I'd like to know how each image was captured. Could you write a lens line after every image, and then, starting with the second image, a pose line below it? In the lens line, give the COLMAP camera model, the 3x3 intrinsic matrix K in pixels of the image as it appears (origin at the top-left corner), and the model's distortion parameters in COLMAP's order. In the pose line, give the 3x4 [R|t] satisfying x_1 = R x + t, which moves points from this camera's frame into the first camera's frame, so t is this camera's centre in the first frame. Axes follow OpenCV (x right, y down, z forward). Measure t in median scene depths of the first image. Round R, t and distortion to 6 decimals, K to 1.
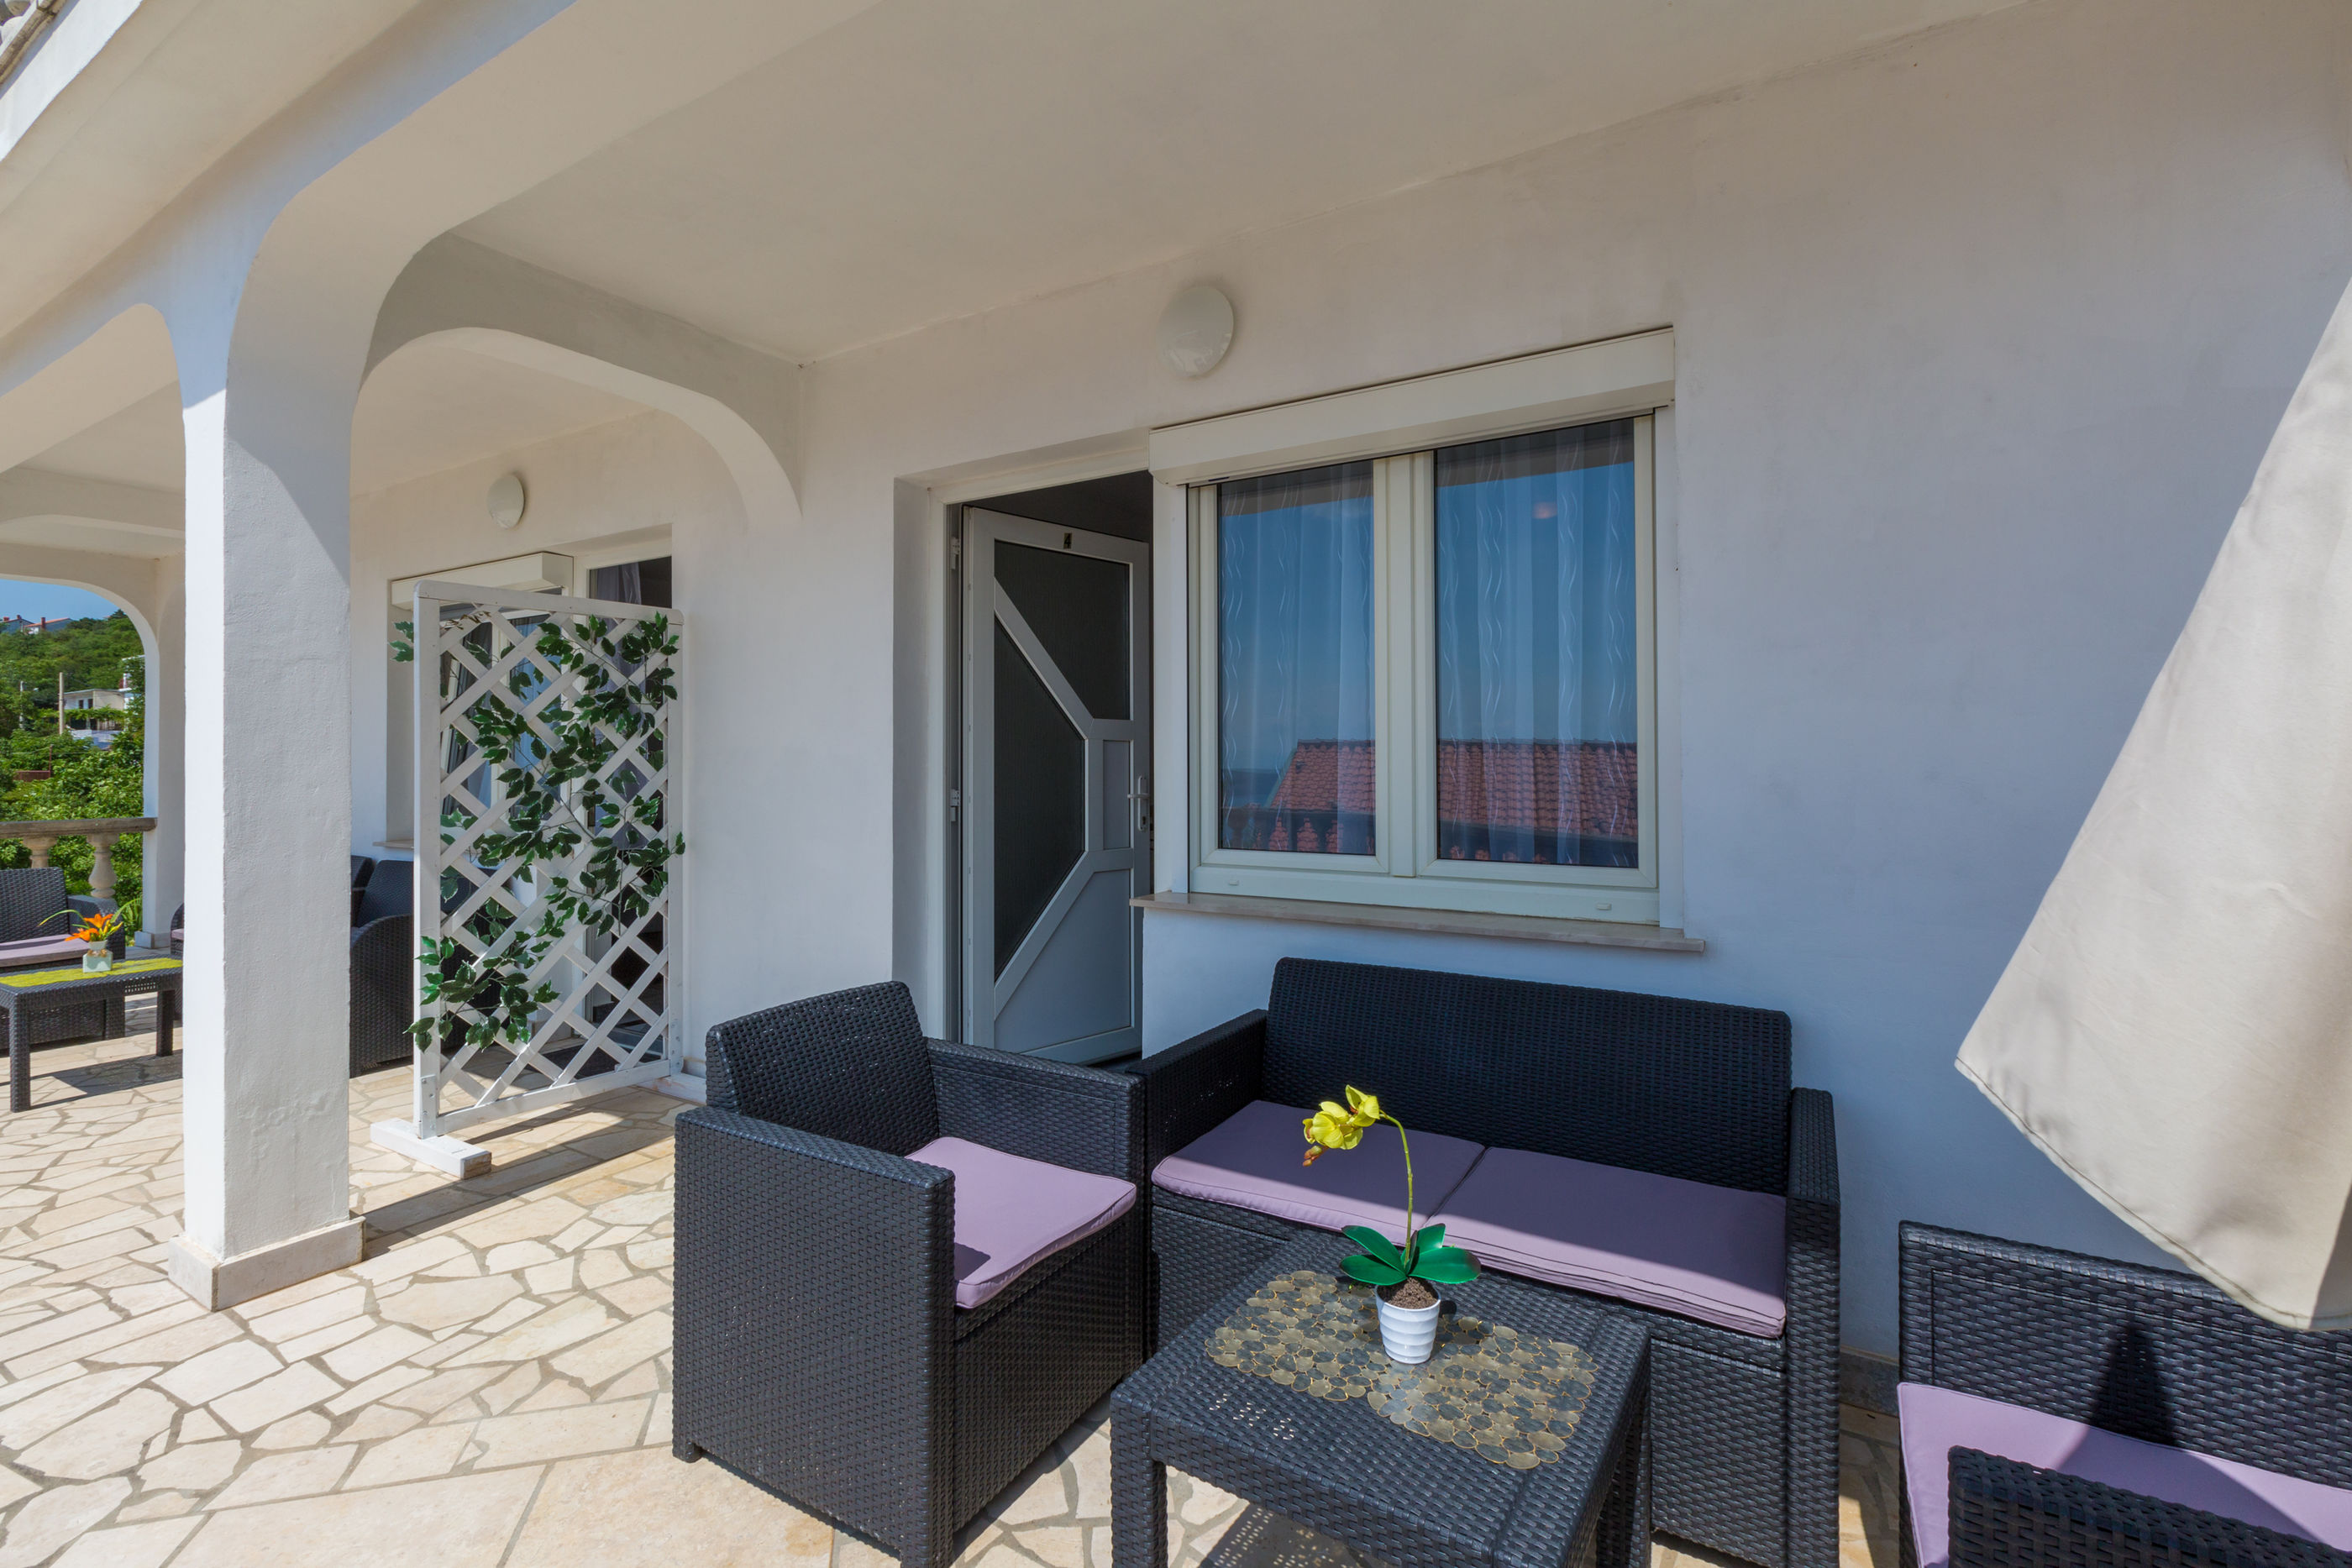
lens RADIAL K [[1061.1, 0, 1184.7], [0, 1061.1, 761.9], [0, 0, 1]] dist [0.006732, 0.000326]
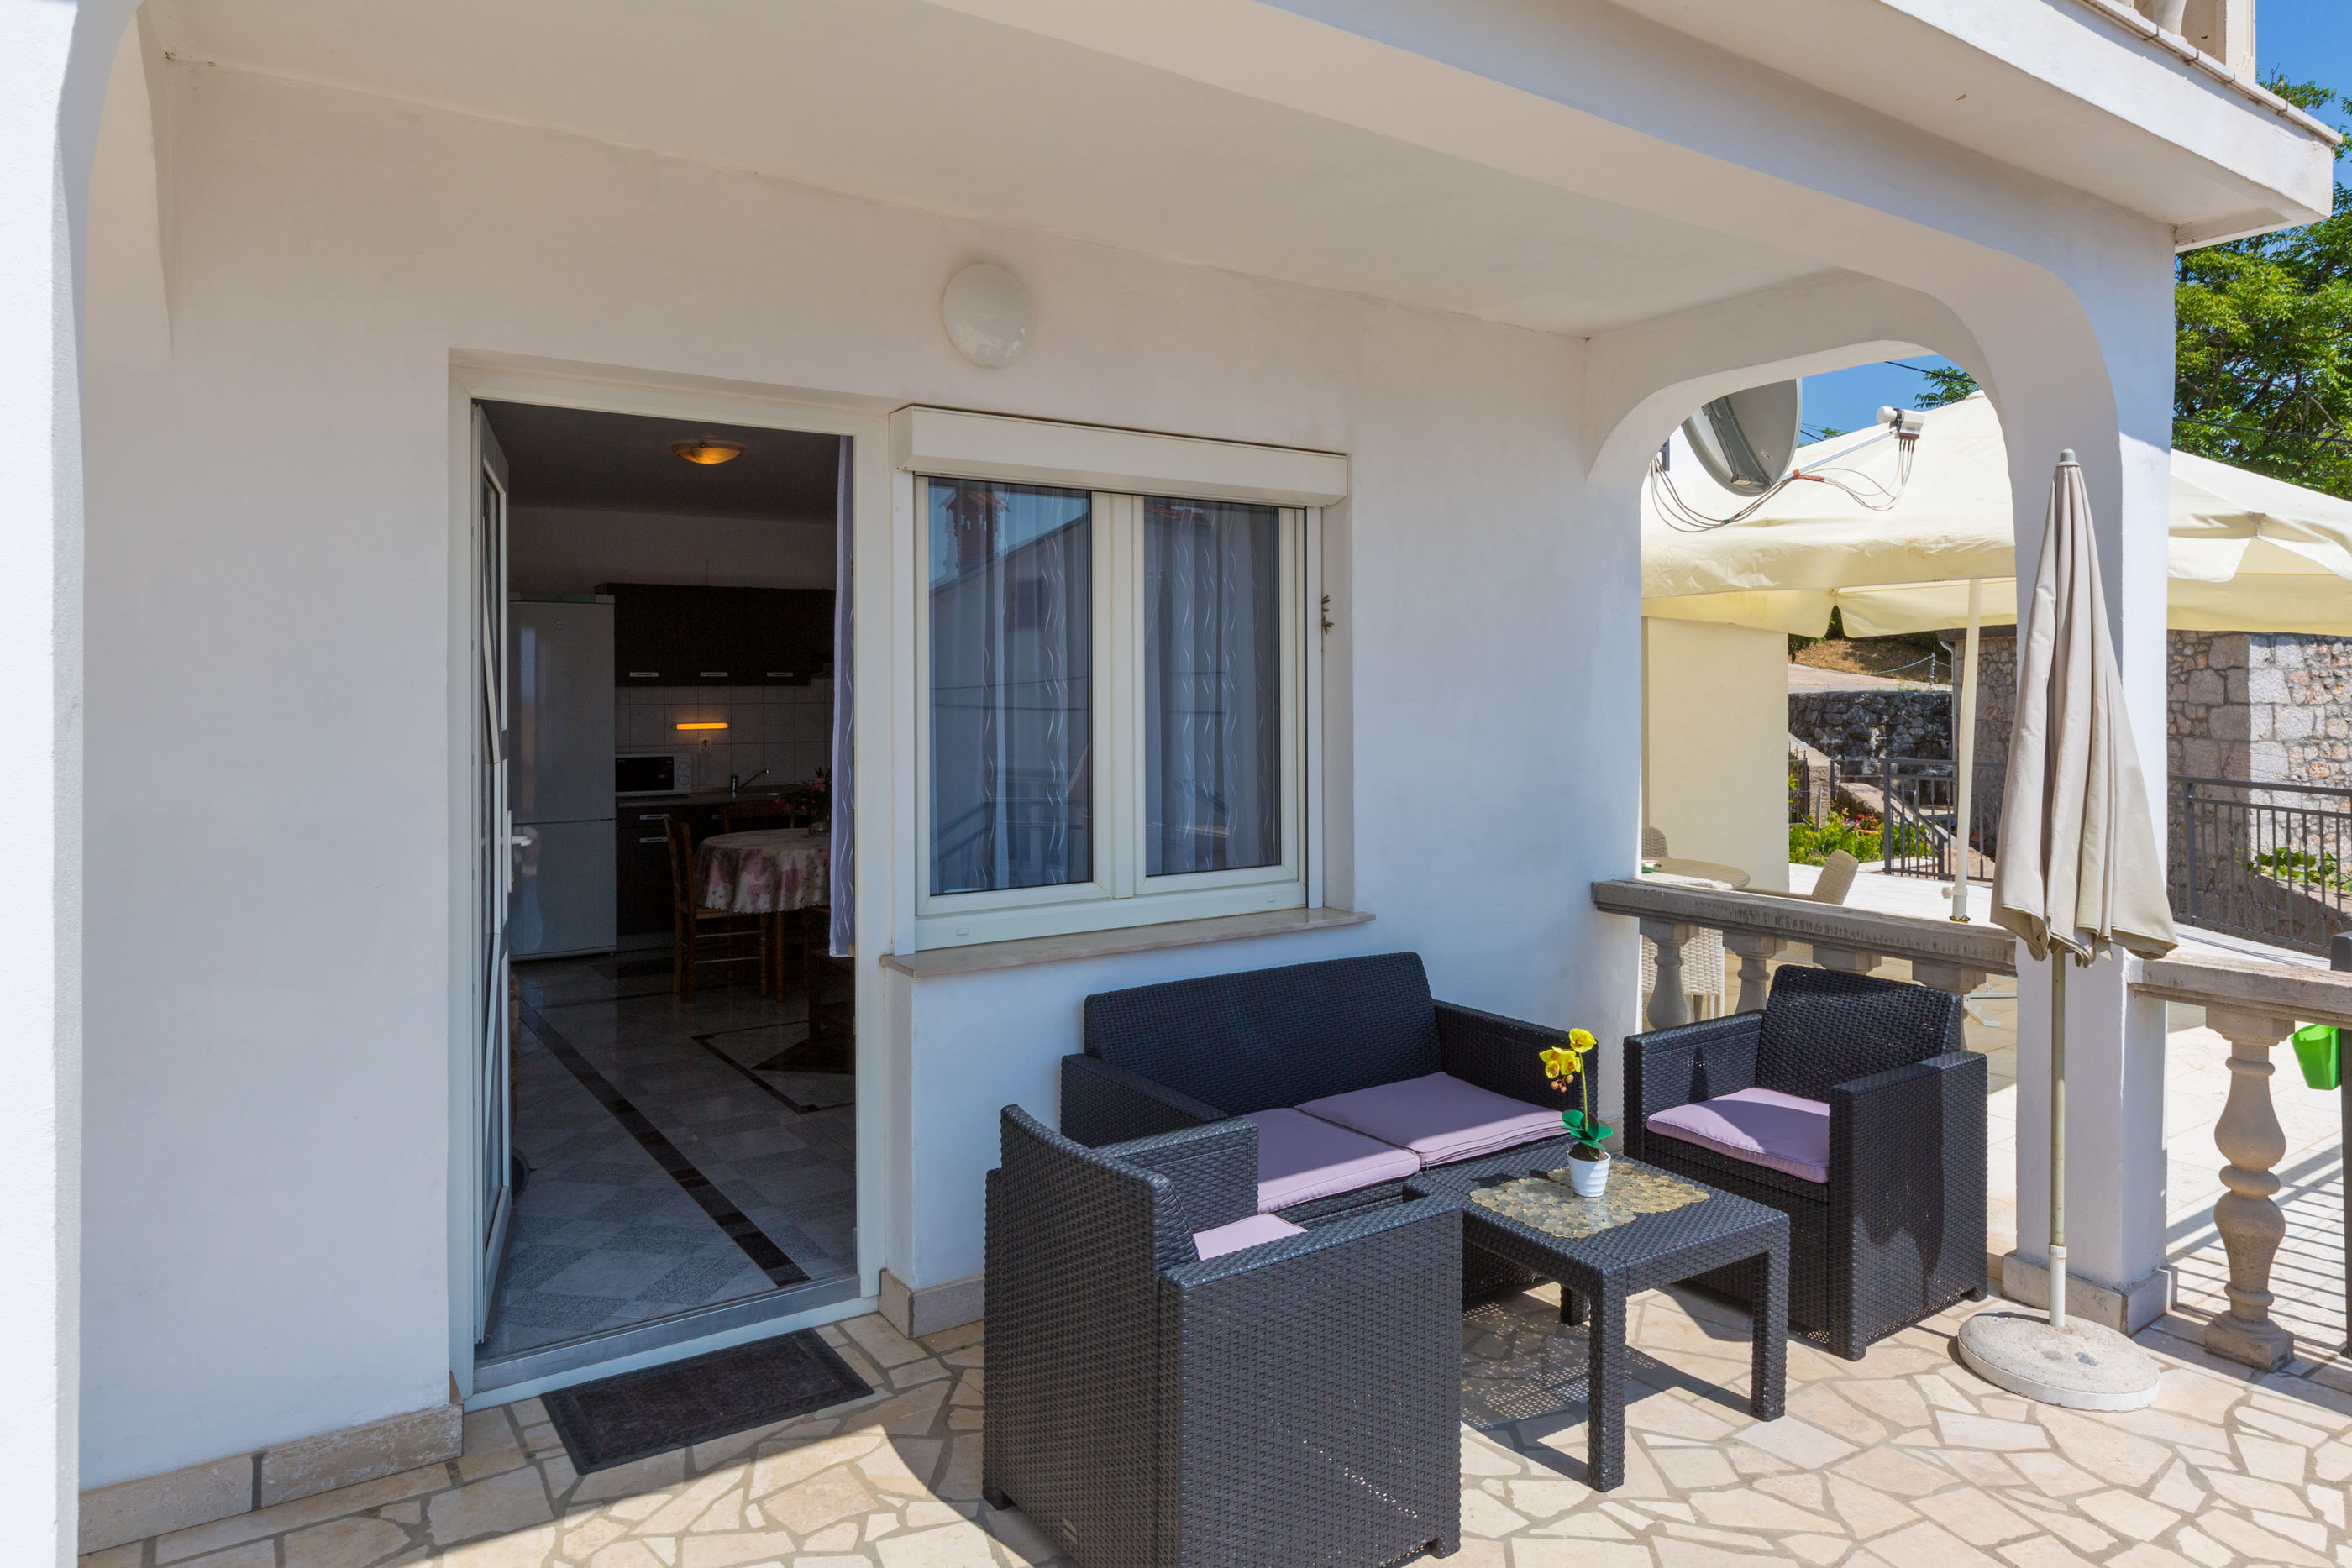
lens RADIAL K [[1405.1, 0, 1179.6], [0, 1405.1, 710.4], [0, 0, 1]] dist [-0.000038, -0.000025]
pose [[0.420010, -0.008194, 0.907482, -1.032914], [0.004649, 0.999966, 0.006877, -0.086036], [-0.907508, 0.001331, 0.420034, 0.379121]]
